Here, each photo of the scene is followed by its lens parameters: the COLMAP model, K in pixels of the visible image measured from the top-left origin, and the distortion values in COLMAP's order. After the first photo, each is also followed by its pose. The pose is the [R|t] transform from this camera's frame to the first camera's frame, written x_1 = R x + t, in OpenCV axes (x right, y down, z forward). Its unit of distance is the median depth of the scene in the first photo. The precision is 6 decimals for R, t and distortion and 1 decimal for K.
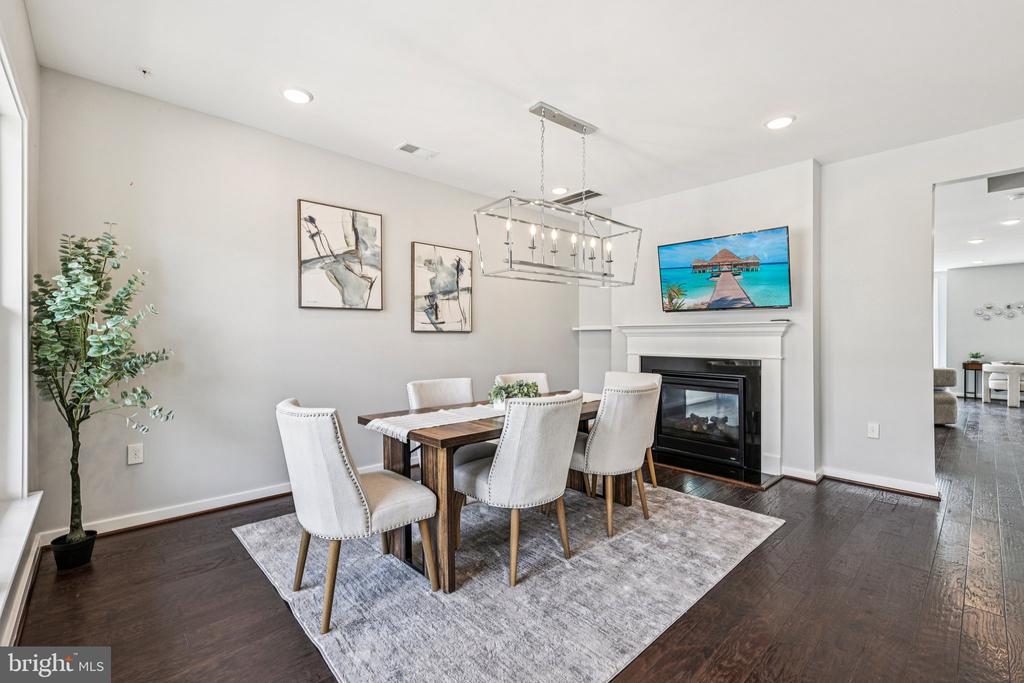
lens RADIAL K [[442.9, 0, 515.0], [0, 442.9, 339.6], [0, 0, 1]] dist [0.003857, 0.000429]
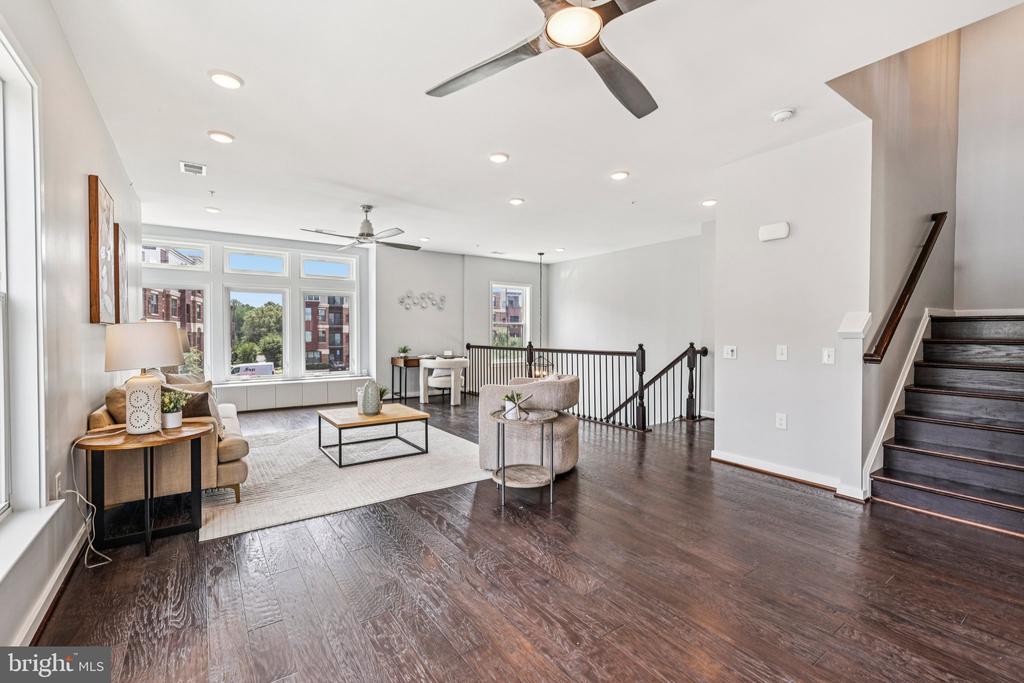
lens RADIAL K [[443.2, 0, 510.8], [0, 443.2, 338.9], [0, 0, 1]] dist [0.004128, 0.000047]
pose [[0.144606, -0.017861, 0.989328, 0.503613], [0.001706, 0.999840, 0.017802, -0.000608], [-0.989488, -0.000886, 0.144613, 1.579332]]
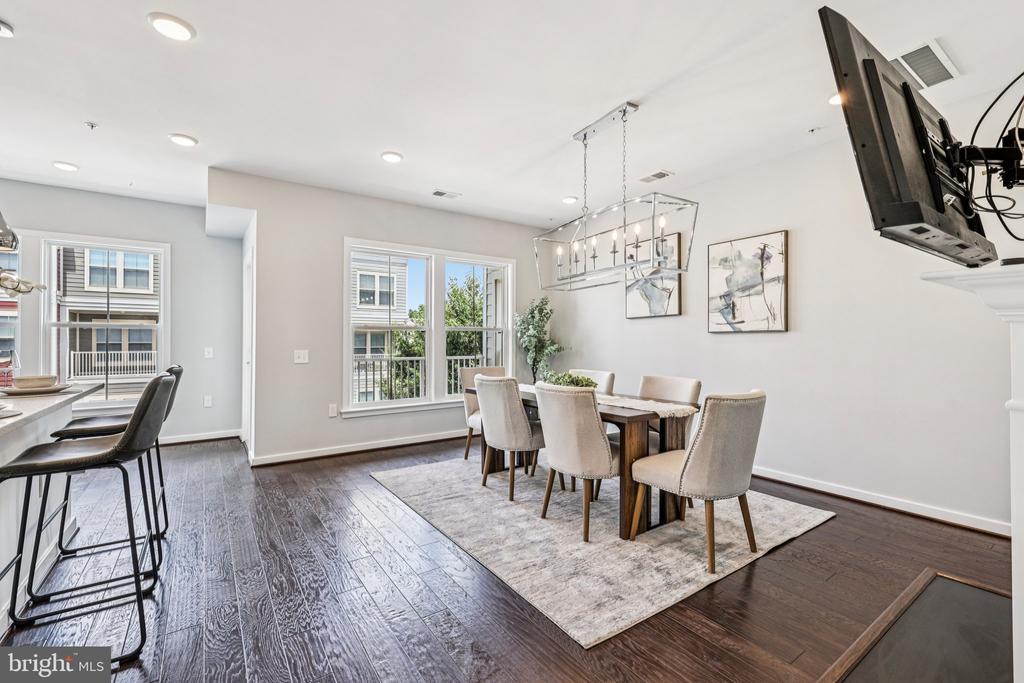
lens RADIAL K [[443.2, 0, 510.8], [0, 443.2, 338.9], [0, 0, 1]] dist [0.004128, 0.000047]
pose [[-0.151267, -0.005617, -0.988477, 0.902630], [-0.003572, 0.999980, -0.005136, 0.003358], [0.988487, 0.002754, -0.151284, 0.742263]]
